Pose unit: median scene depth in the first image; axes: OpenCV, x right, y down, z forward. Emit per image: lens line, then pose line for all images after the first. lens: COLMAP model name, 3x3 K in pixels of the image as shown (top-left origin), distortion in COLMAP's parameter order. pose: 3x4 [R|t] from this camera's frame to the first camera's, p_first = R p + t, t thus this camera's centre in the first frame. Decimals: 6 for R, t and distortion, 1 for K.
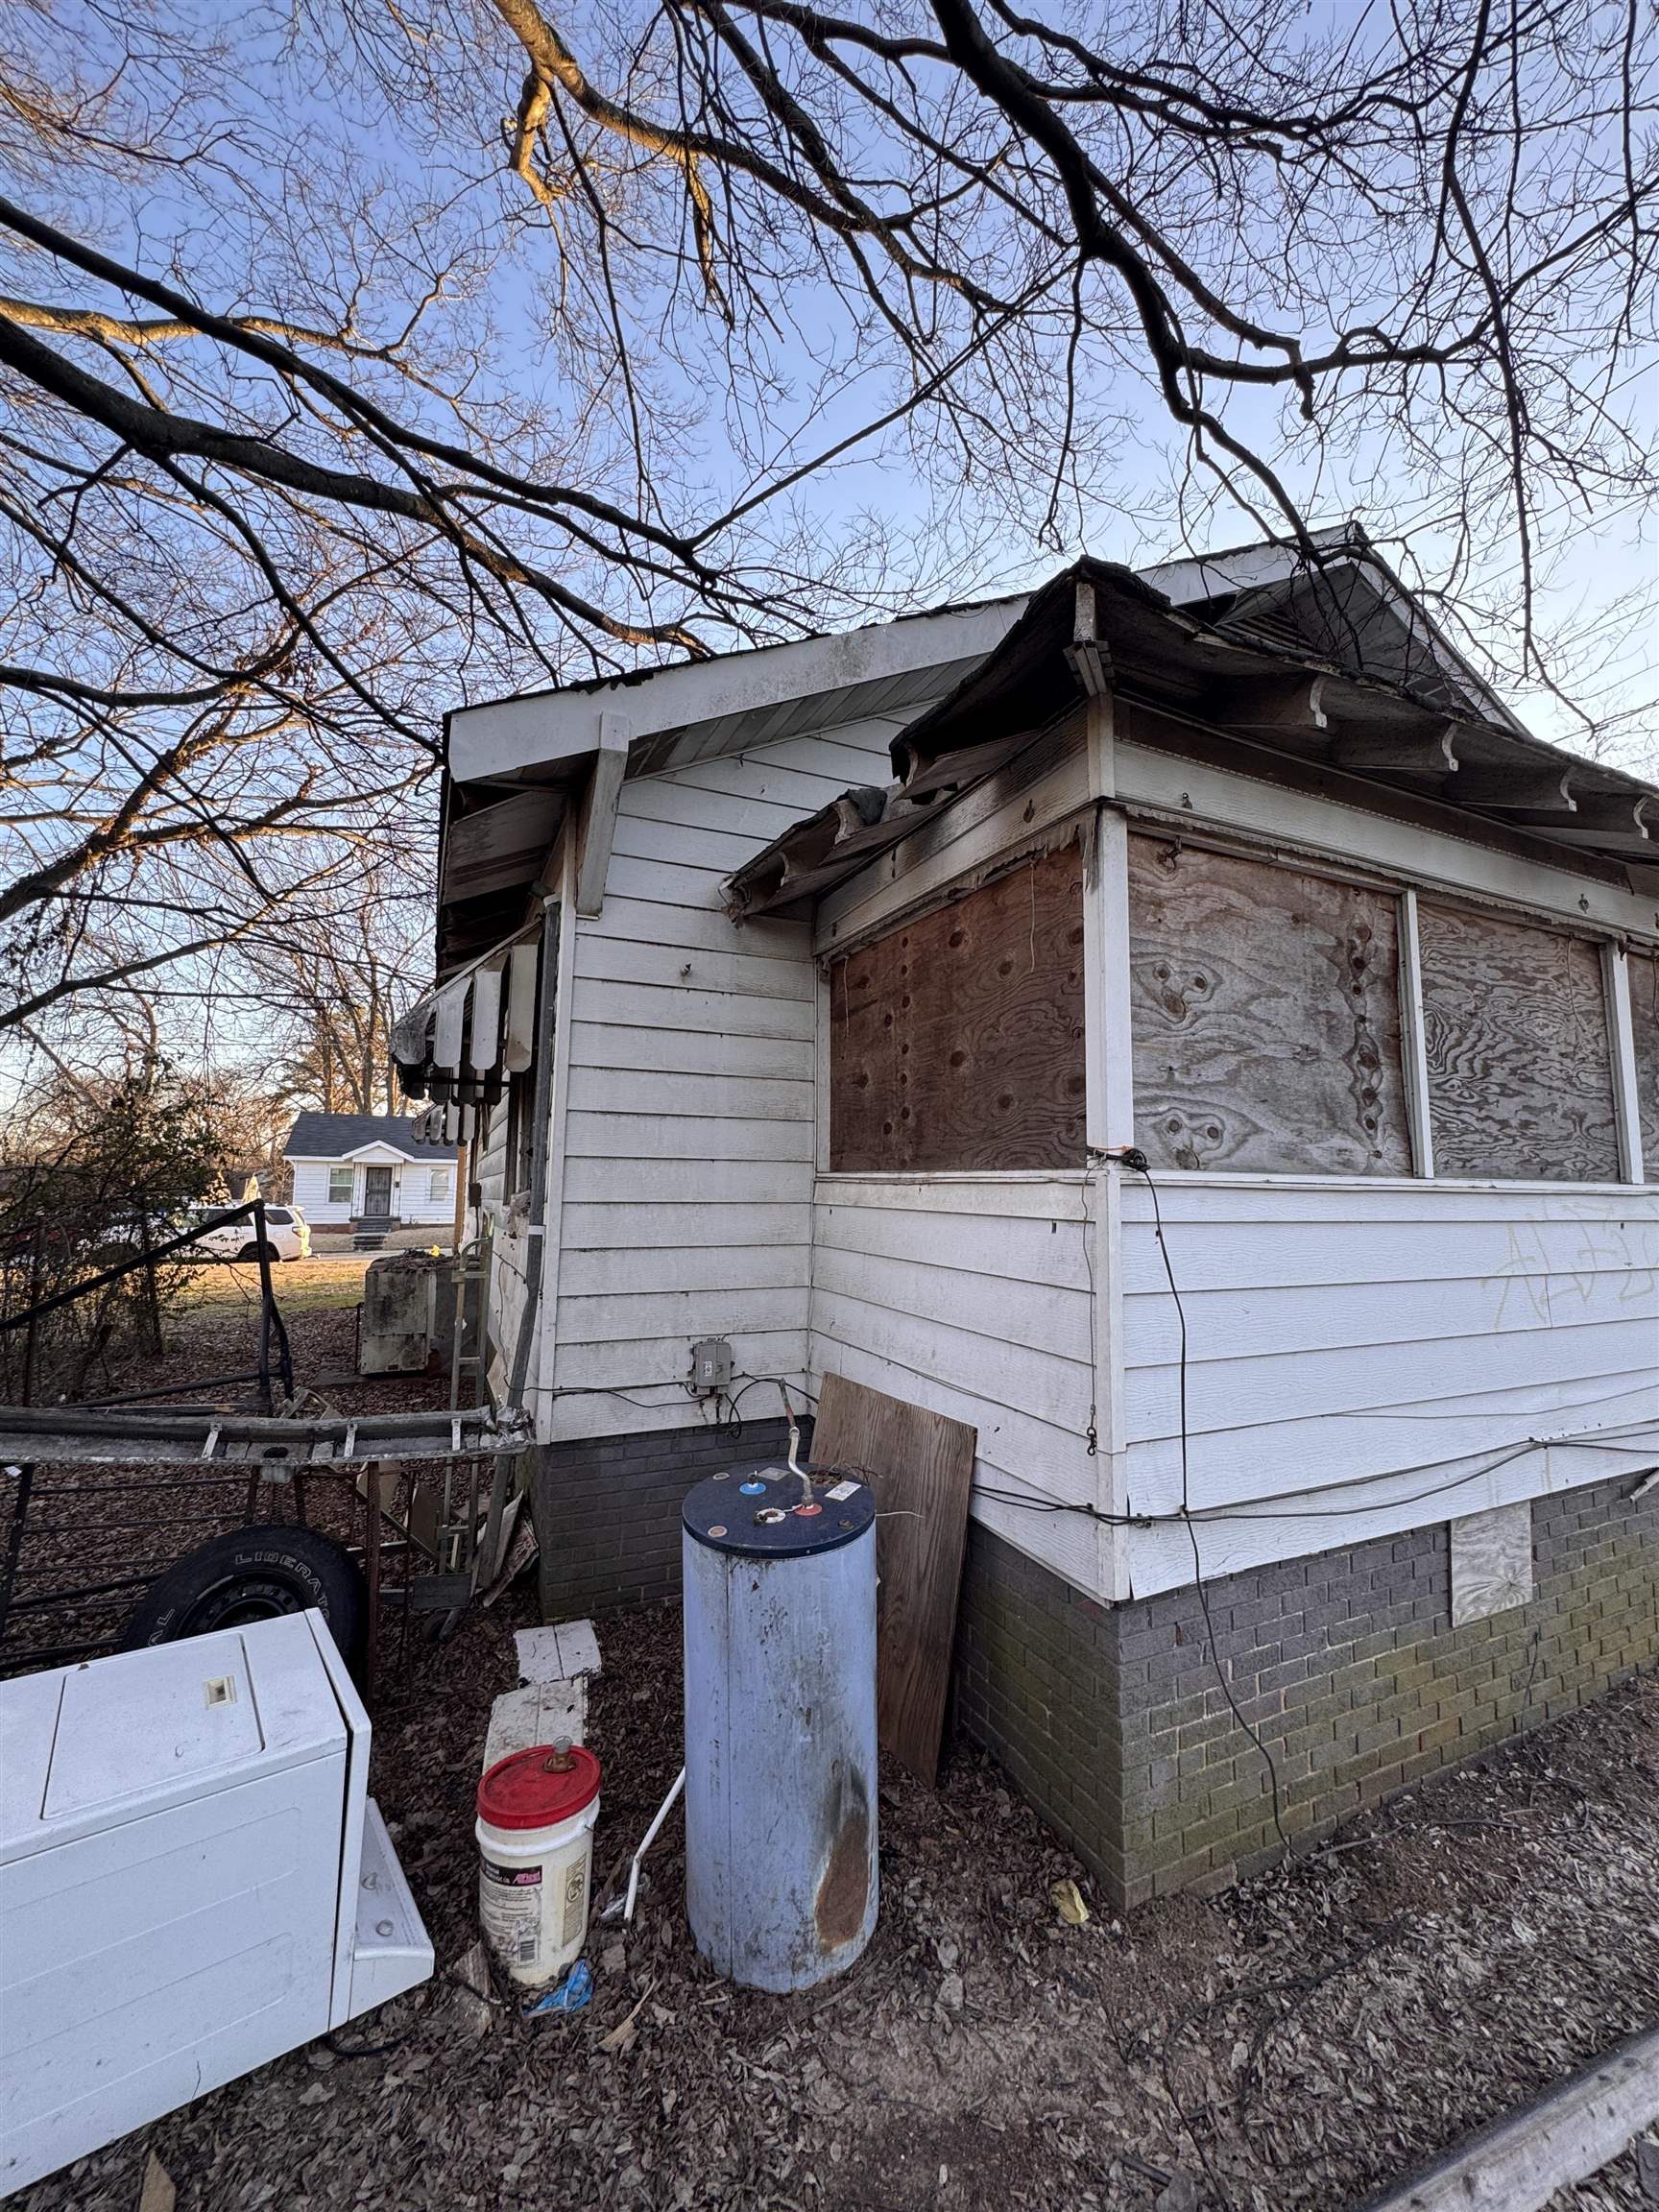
lens RADIAL K [[885.1, 0, 834.0], [0, 885.1, 1112.3], [0, 0, 1]] dist [-0.004530, 0.000805]
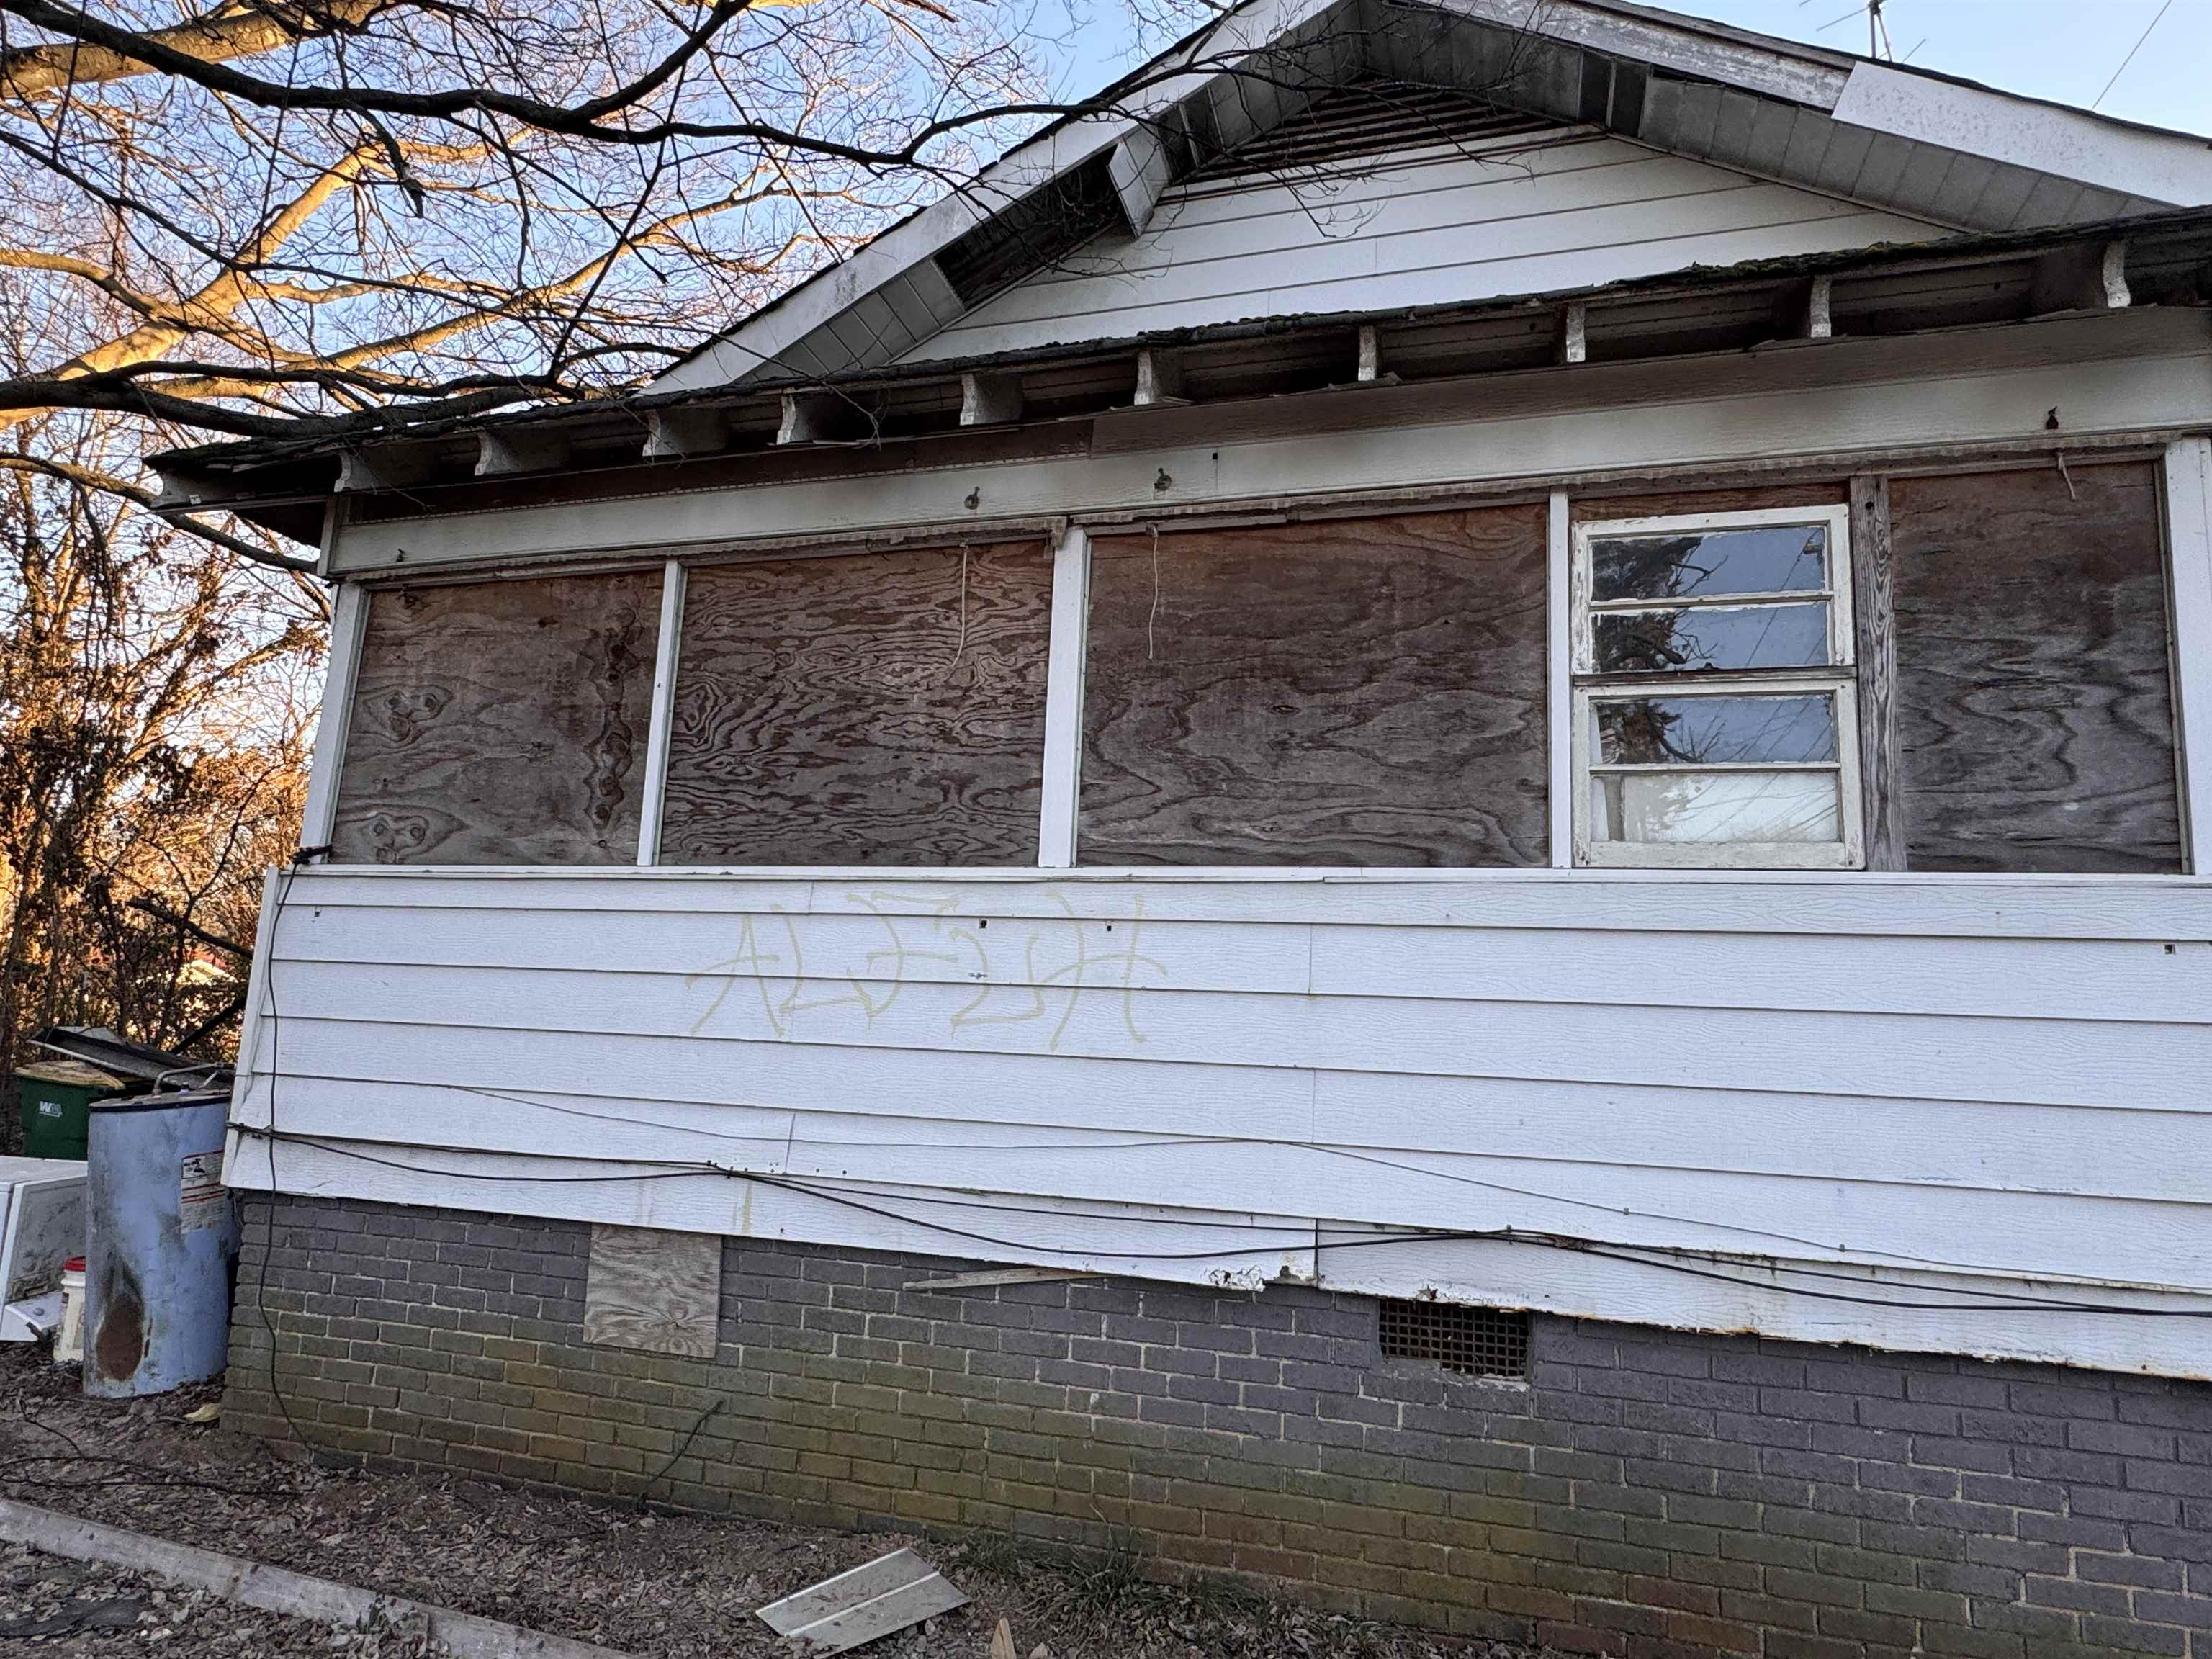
lens RADIAL K [[1271.0, 0, 1109.7], [0, 1271.0, 821.6], [0, 0, 1]] dist [-0.003395, -0.002175]
pose [[0.750033, -0.079978, -0.656547, 1.836951], [0.034782, 0.996058, -0.081601, 0.147221], [0.660485, 0.038367, 0.749858, 0.303715]]
